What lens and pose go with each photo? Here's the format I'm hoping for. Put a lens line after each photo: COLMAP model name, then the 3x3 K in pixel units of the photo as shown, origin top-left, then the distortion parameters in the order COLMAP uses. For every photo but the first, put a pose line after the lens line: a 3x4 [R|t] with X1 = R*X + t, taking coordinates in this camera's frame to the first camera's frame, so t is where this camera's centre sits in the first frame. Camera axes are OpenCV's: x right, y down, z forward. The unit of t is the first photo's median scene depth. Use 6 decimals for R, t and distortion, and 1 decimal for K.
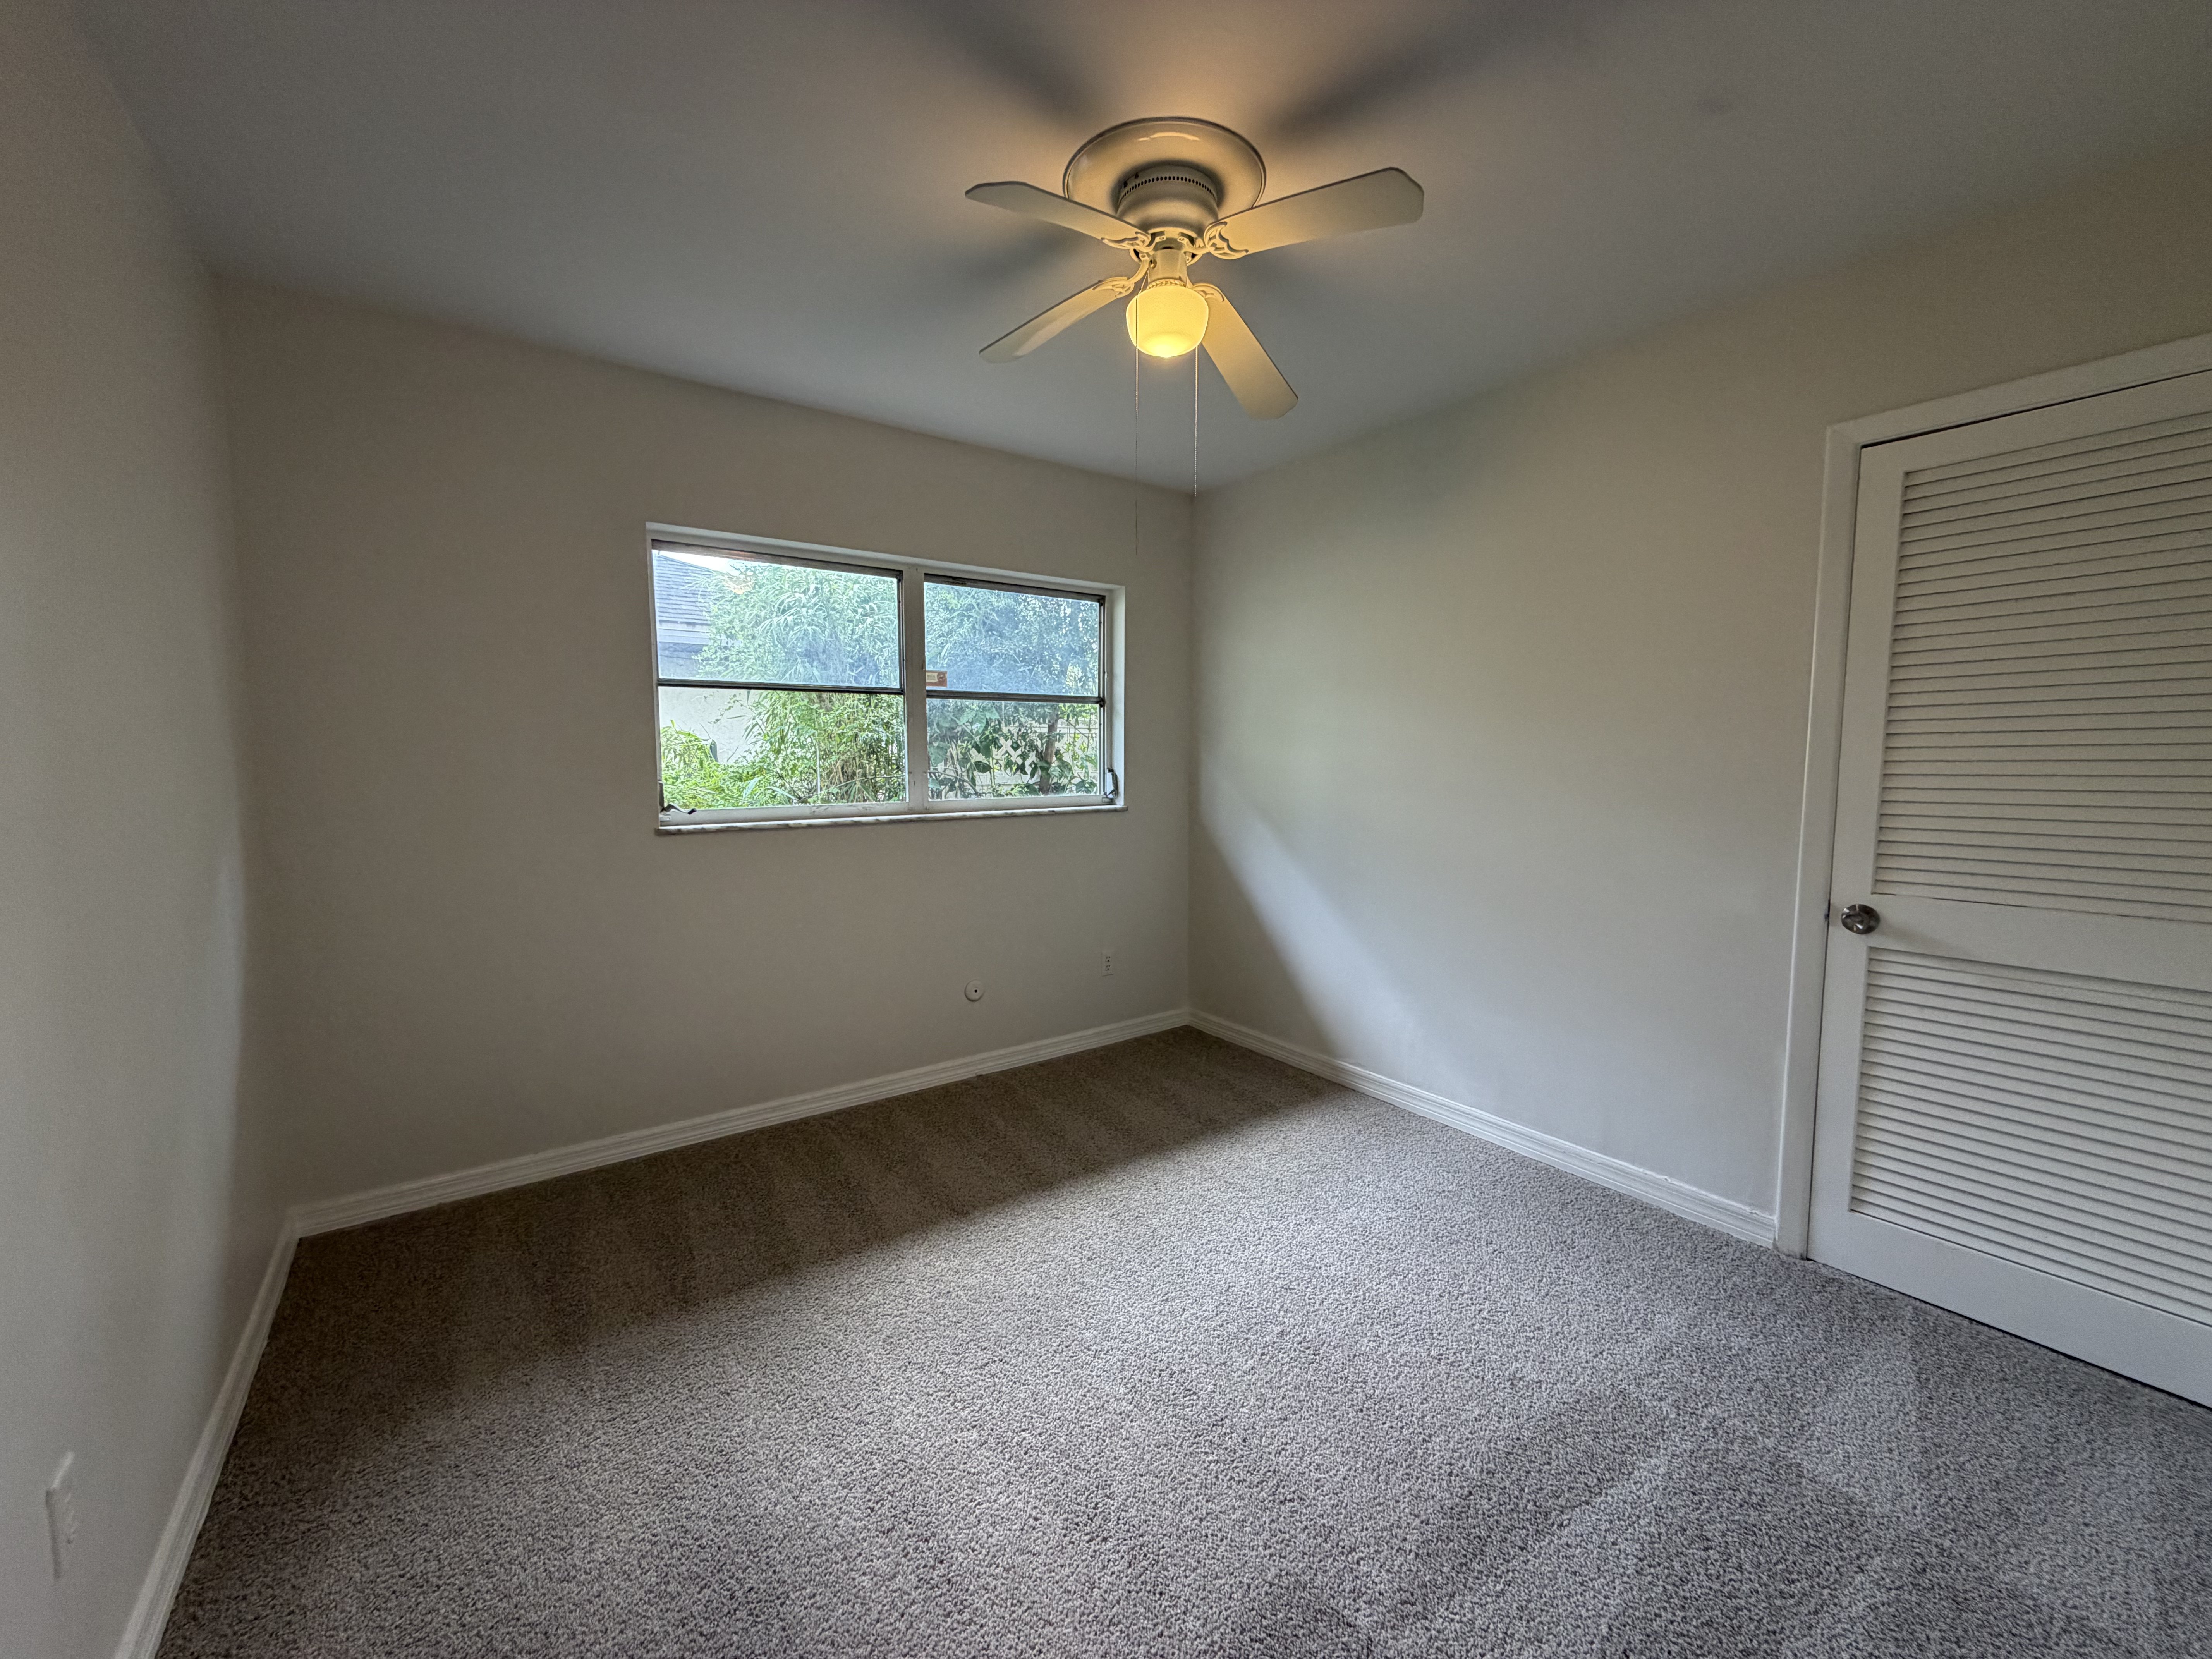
lens RADIAL K [[874.9, 0, 1106.0], [0, 874.9, 829.5], [0, 0, 1]] dist [0.000195, -0.000008]
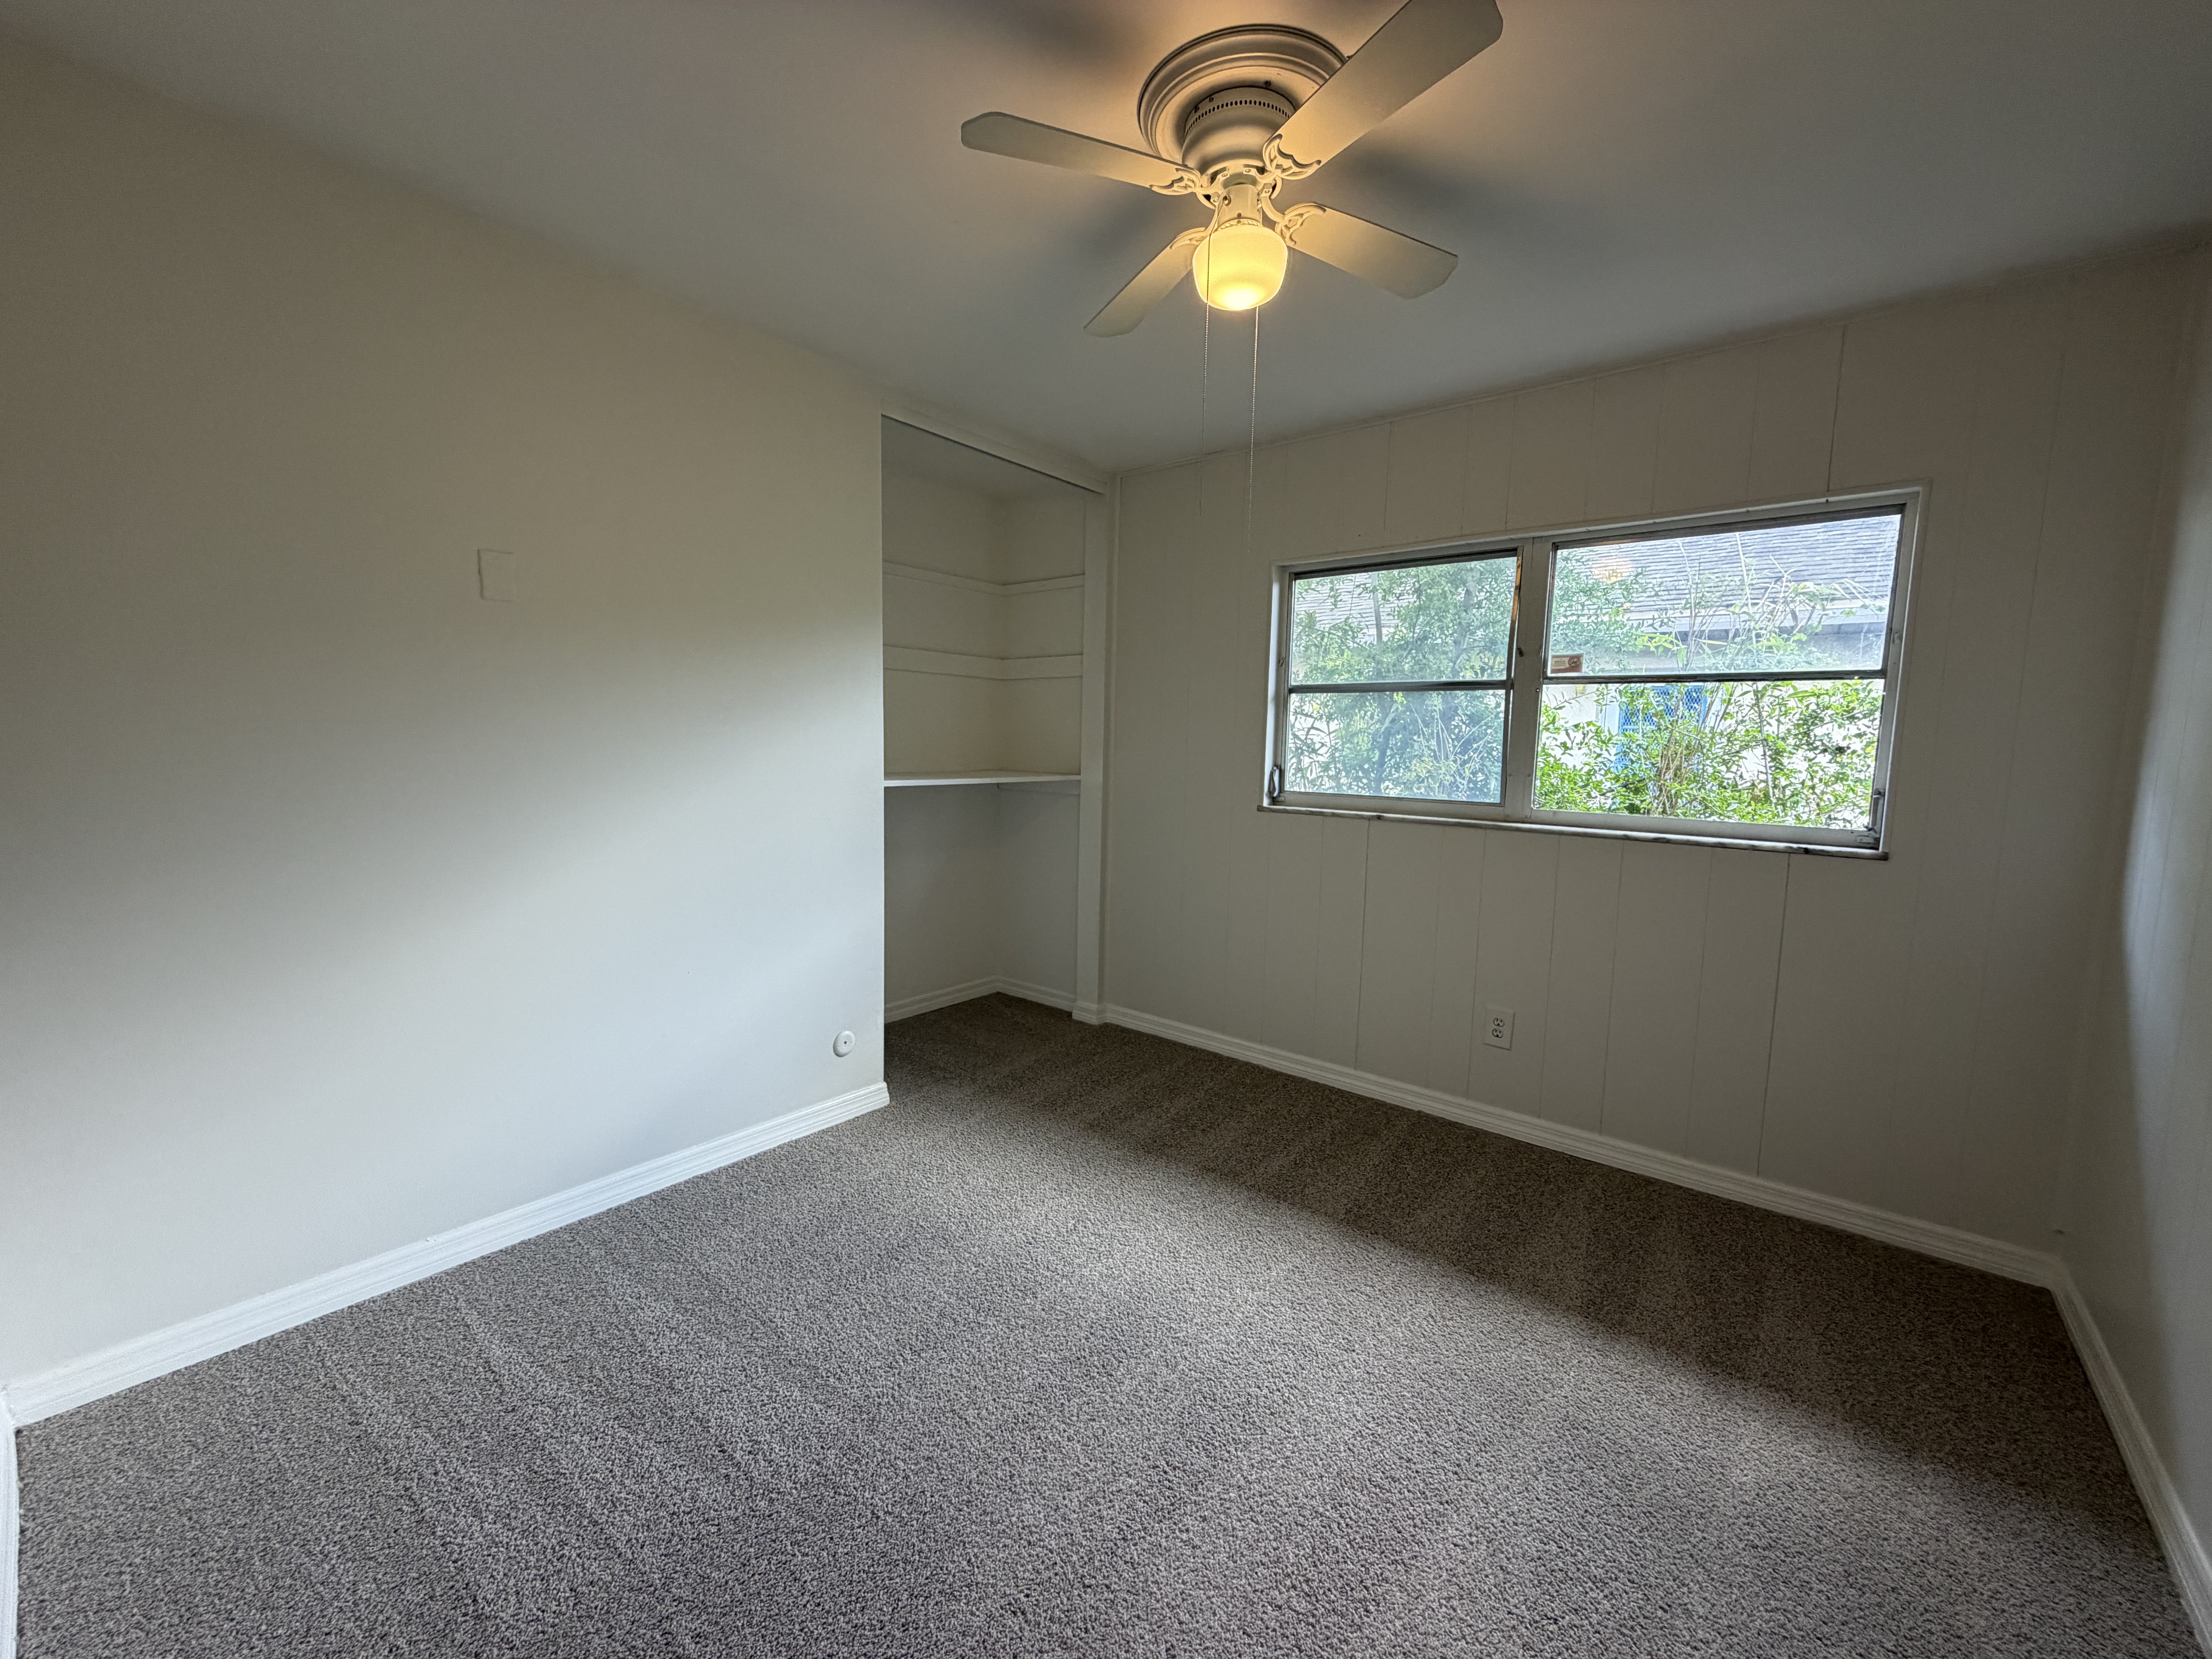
lens RADIAL K [[874.1, 0, 1103.9], [0, 874.1, 853.2], [0, 0, 1]] dist [0.000214, -0.000008]
pose [[0.247428, 0.129524, -0.960210, 0.559204], [-0.105221, 0.988755, 0.106261, -0.040220], [0.963176, 0.074742, 0.258274, 0.400563]]
